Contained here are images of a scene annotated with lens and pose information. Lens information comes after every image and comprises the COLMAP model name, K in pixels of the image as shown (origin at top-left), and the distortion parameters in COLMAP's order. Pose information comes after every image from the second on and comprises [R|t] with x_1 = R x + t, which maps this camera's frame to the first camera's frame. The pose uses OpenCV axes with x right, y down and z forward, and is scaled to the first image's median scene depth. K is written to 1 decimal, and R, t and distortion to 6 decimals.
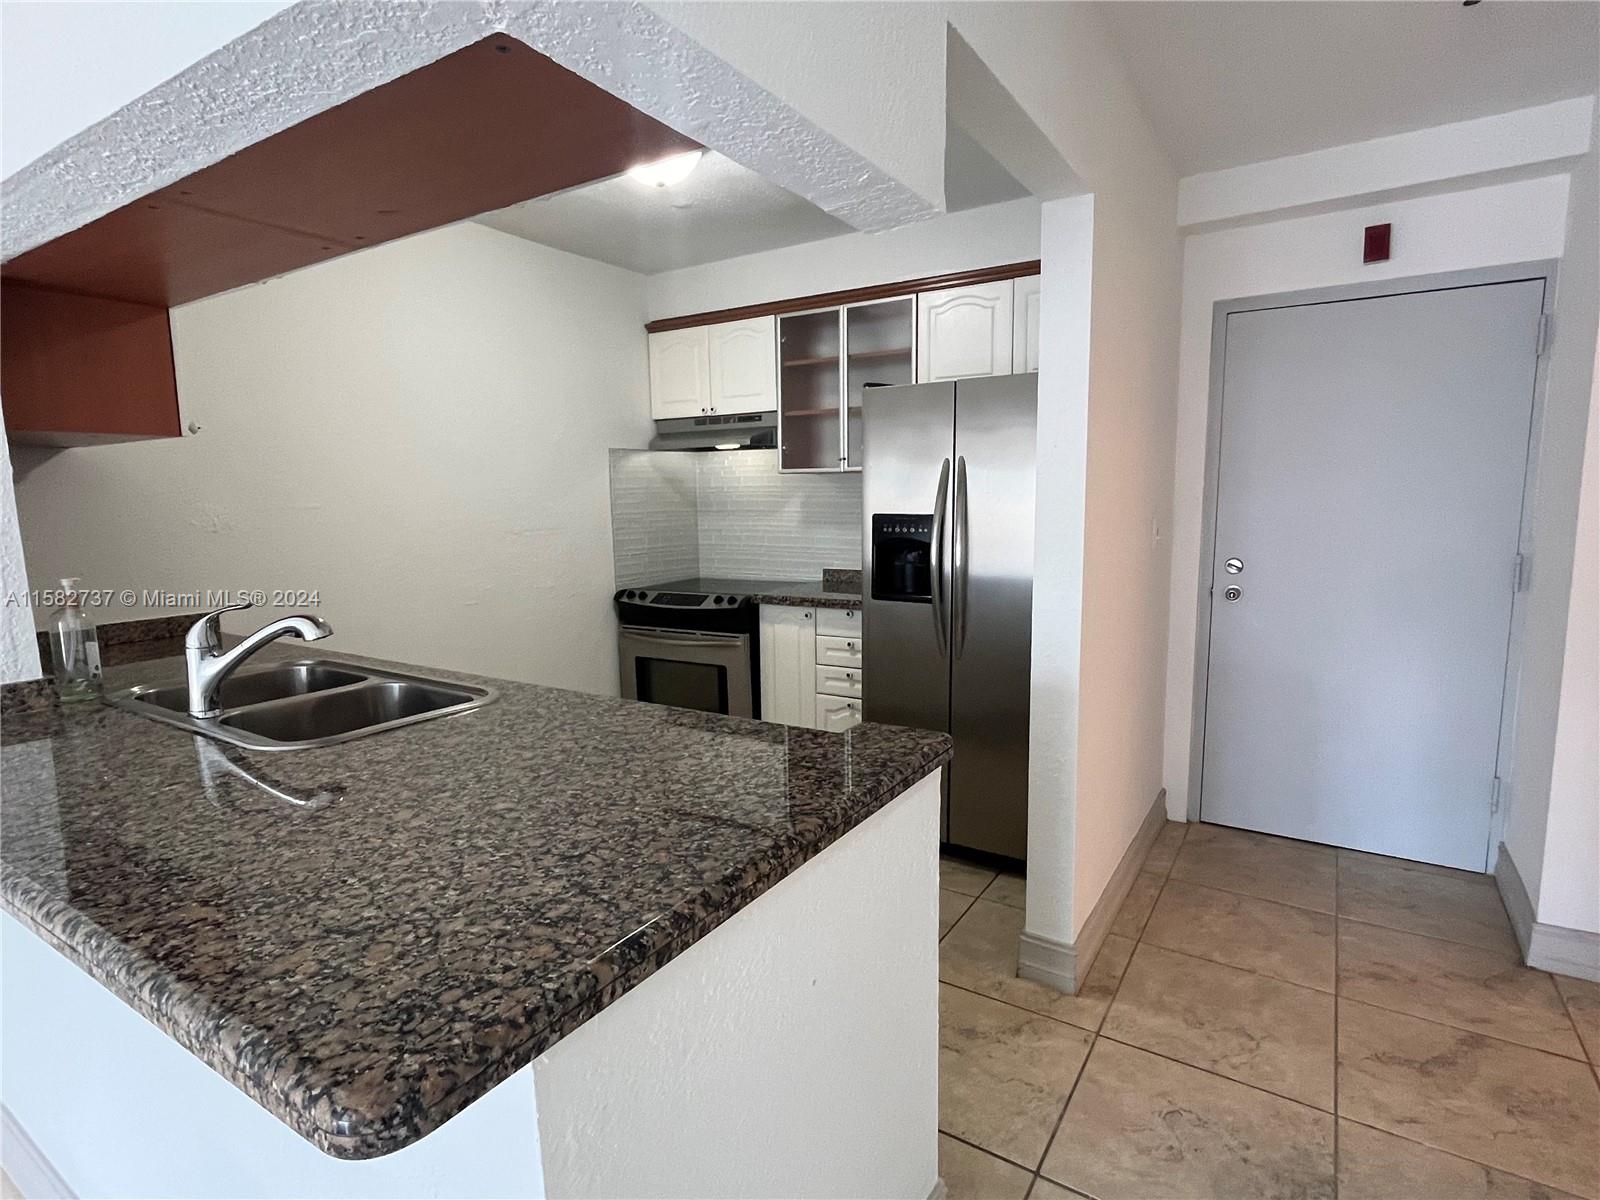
lens RADIAL K [[827.6, 0, 803.2], [0, 827.6, 597.2], [0, 0, 1]] dist [-0.005832, 0.002531]
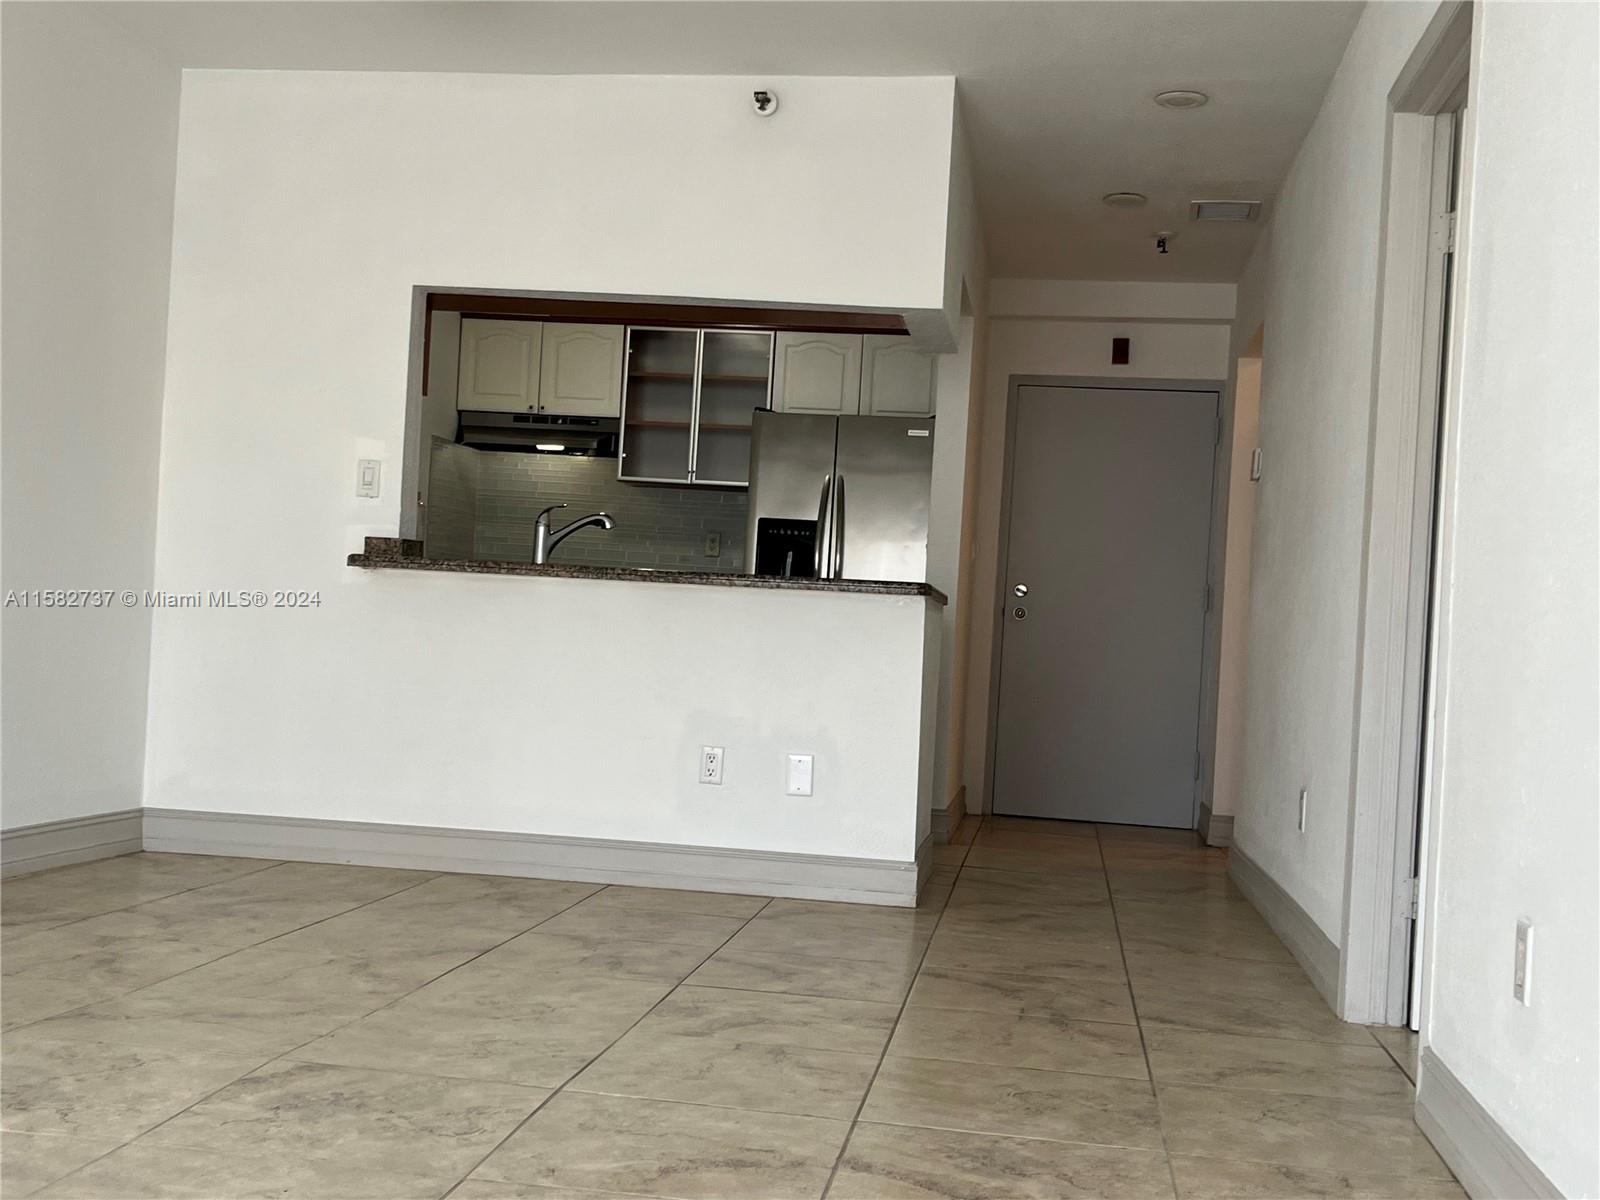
lens RADIAL K [[1859.1, 0, 811.7], [0, 1859.1, 617.9], [0, 0, 1]] dist [0.051639, 0.000000]
pose [[0.903233, 0.071065, 0.423226, -0.907393], [-0.017483, 0.991469, -0.129168, 0.360680], [-0.428795, 0.109269, 0.896769, -1.307052]]
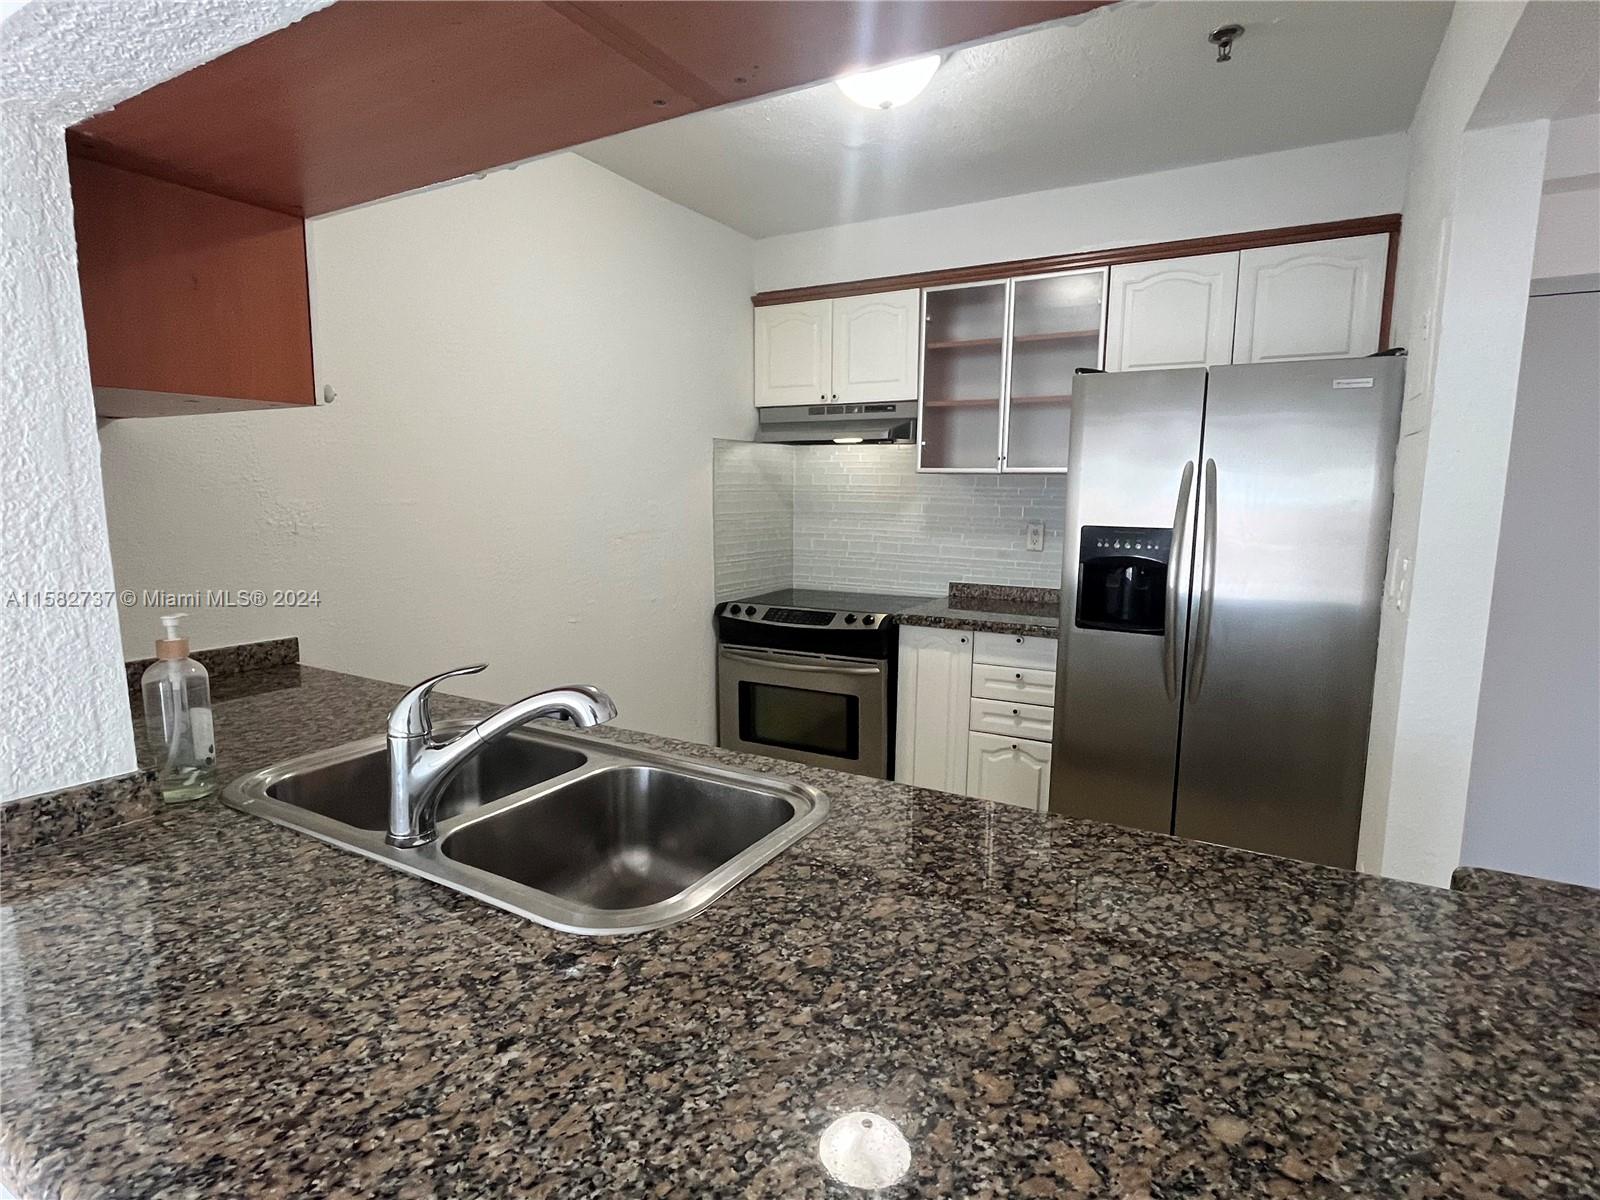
lens RADIAL K [[827.6, 0, 800.0], [0, 827.6, 596.9], [0, 0, 1]] dist [-0.005832, 0.002531]
pose [[0.998823, 0.017286, 0.045309, -0.227060], [-0.017517, 0.999836, 0.004703, -0.026519], [-0.045221, -0.005491, 0.998962, 0.172285]]
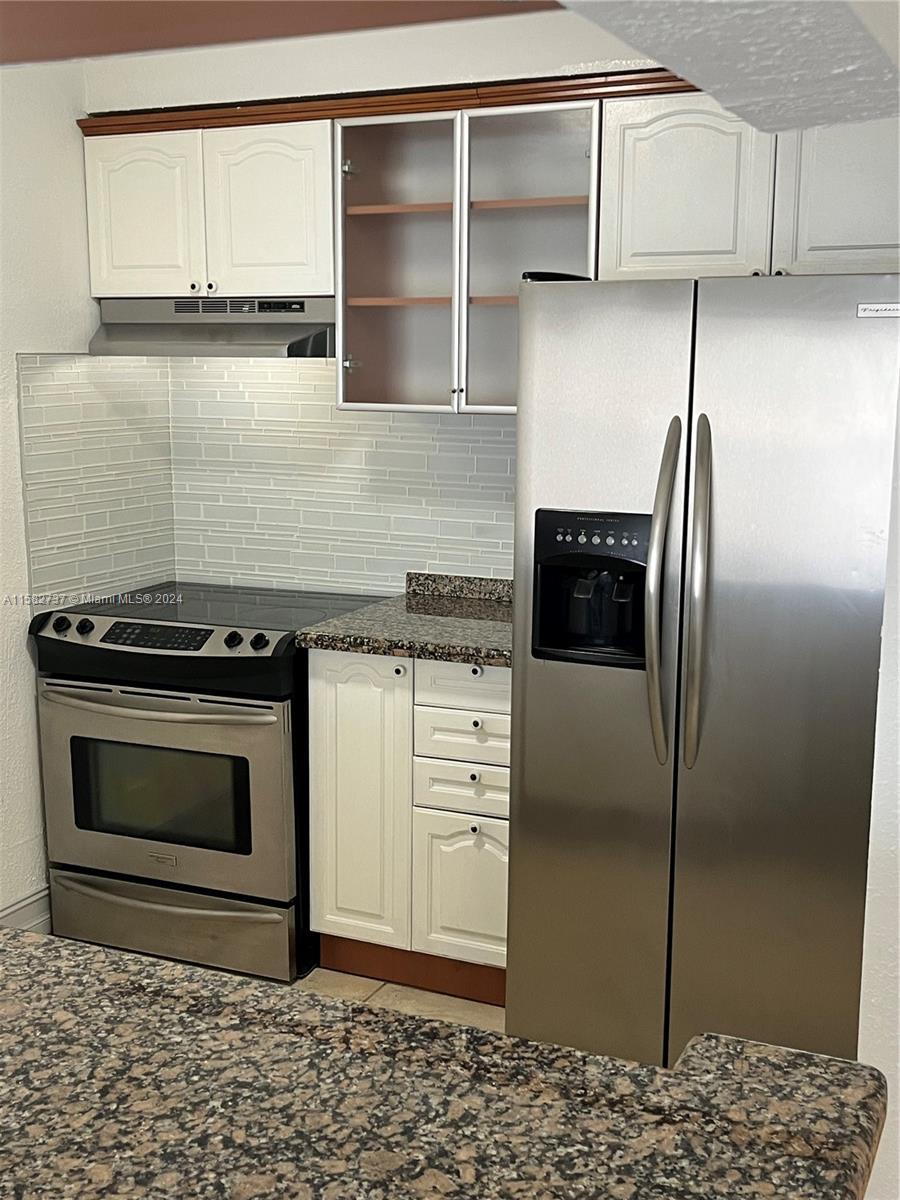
lens RADIAL K [[1394.3, 0, 446.2], [0, 1394.3, 605.5], [0, 0, 1]] dist [0.051639, 0.000000]
pose [[0.991385, -0.005734, 0.130852, -0.097302], [-0.001074, 0.998652, 0.051901, -0.080437], [-0.130973, -0.051595, 0.990042, 0.063138]]
